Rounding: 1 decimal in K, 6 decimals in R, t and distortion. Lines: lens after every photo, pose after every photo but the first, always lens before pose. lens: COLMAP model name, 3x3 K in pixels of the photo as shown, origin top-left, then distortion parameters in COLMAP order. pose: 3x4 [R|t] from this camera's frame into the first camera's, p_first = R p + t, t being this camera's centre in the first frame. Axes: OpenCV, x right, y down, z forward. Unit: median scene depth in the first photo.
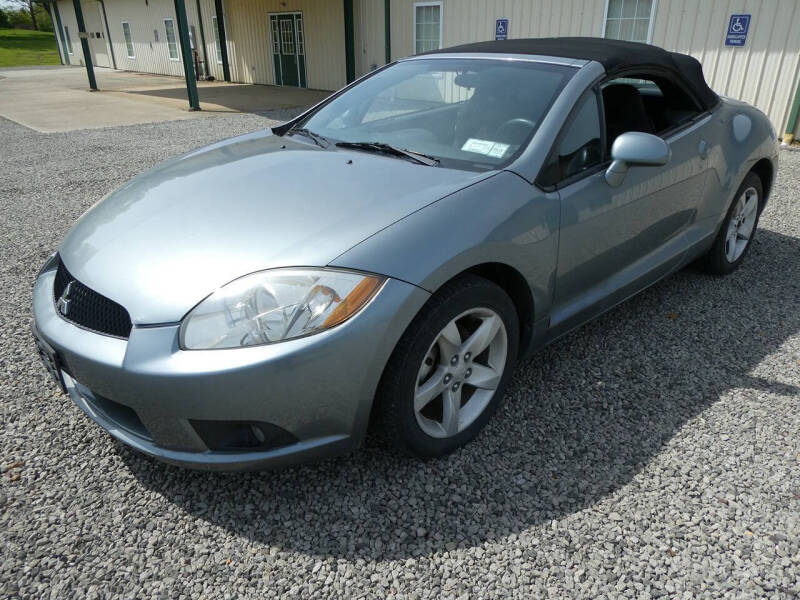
lens RADIAL K [[581.8, 0, 402.8], [0, 581.8, 297.8], [0, 0, 1]] dist [0.000628, 0.001325]
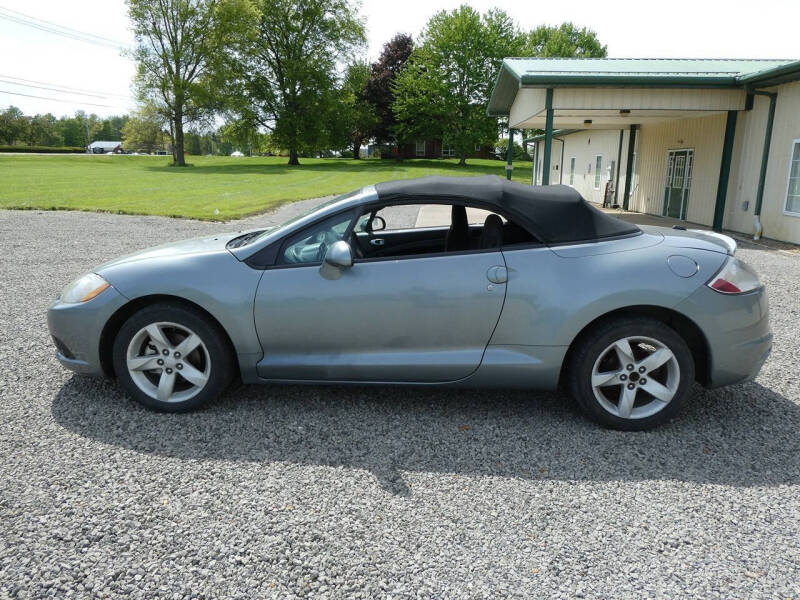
lens RADIAL K [[581.7, 0, 400.0], [0, 581.7, 300.0], [0, 0, 1]] dist [0.007227, -0.008853]
pose [[0.705223, 0.172042, -0.687795, 1.668761], [-0.305550, 0.949148, -0.075876, -0.113906], [0.639765, 0.263665, 0.721929, 0.180584]]
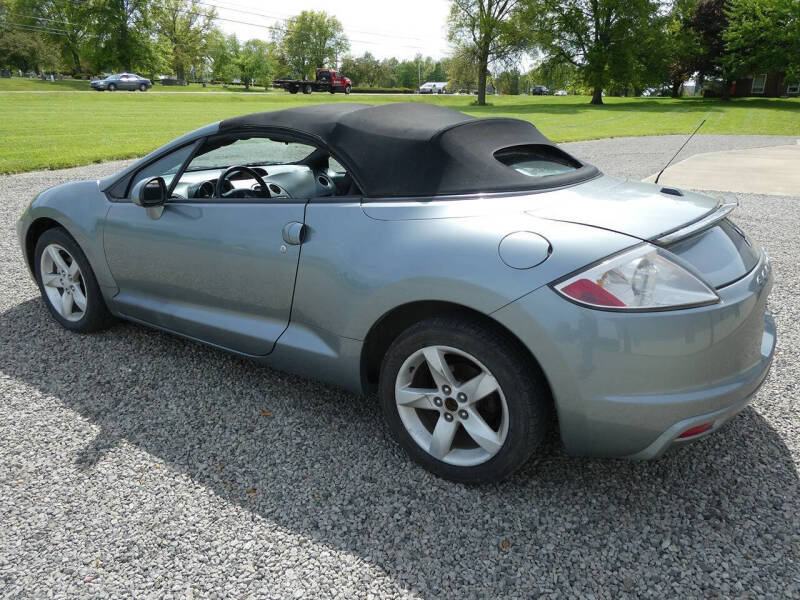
lens RADIAL K [[577.9, 0, 396.8], [0, 577.9, 301.4], [0, 0, 1]] dist [0.001969, -0.008179]
pose [[0.259196, 0.323264, -0.910120, 1.954796], [-0.410441, 0.889869, 0.199180, -0.580318], [0.874275, 0.321923, 0.363331, 1.268697]]
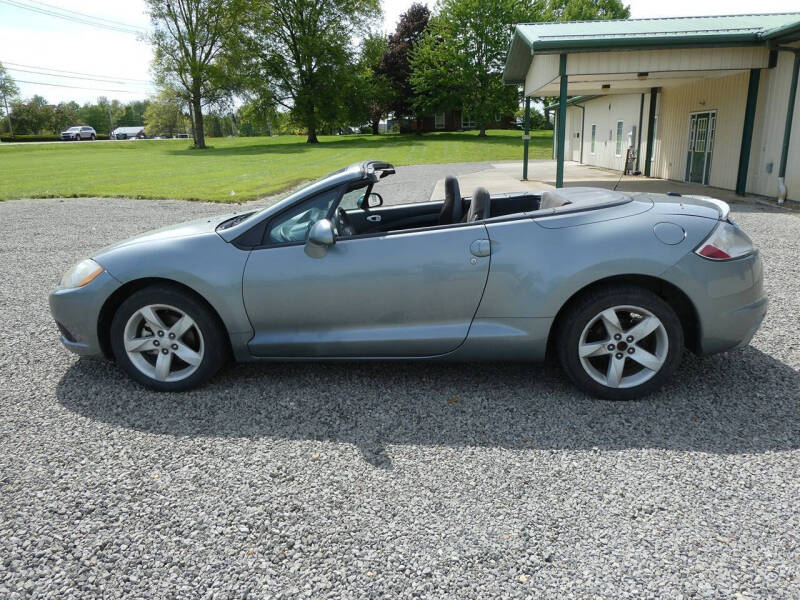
lens RADIAL K [[581.7, 0, 400.0], [0, 581.7, 300.0], [0, 0, 1]] dist [0.007227, -0.008853]
pose [[0.679976, 0.181335, -0.710458, 1.755098], [-0.280615, 0.959529, -0.023668, -0.145046], [0.677413, 0.215459, 0.703342, 0.243179]]
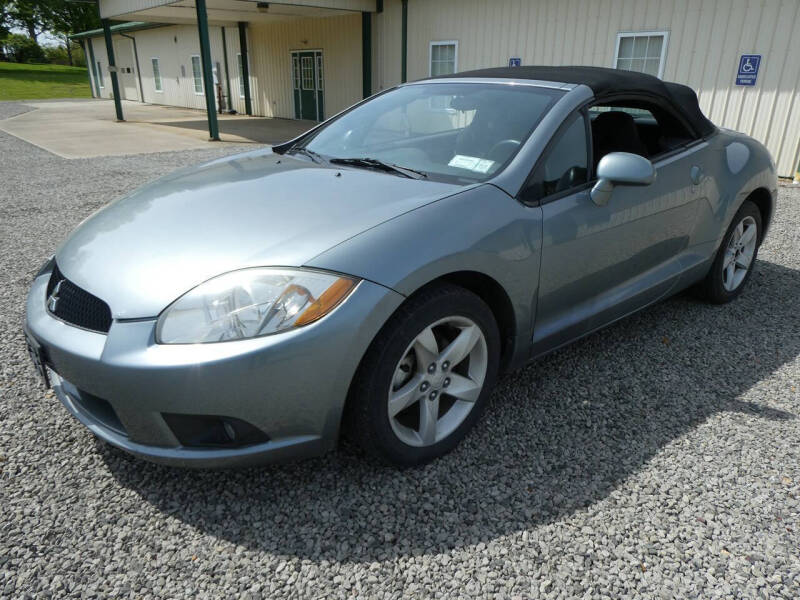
lens RADIAL K [[581.7, 0, 400.0], [0, 581.7, 300.0], [0, 0, 1]] dist [0.007227, -0.008853]
pose [[0.999179, 0.026575, -0.030589, 0.060792], [-0.028253, 0.998041, -0.055815, 0.046343], [0.029046, 0.056634, 0.997972, -0.011950]]
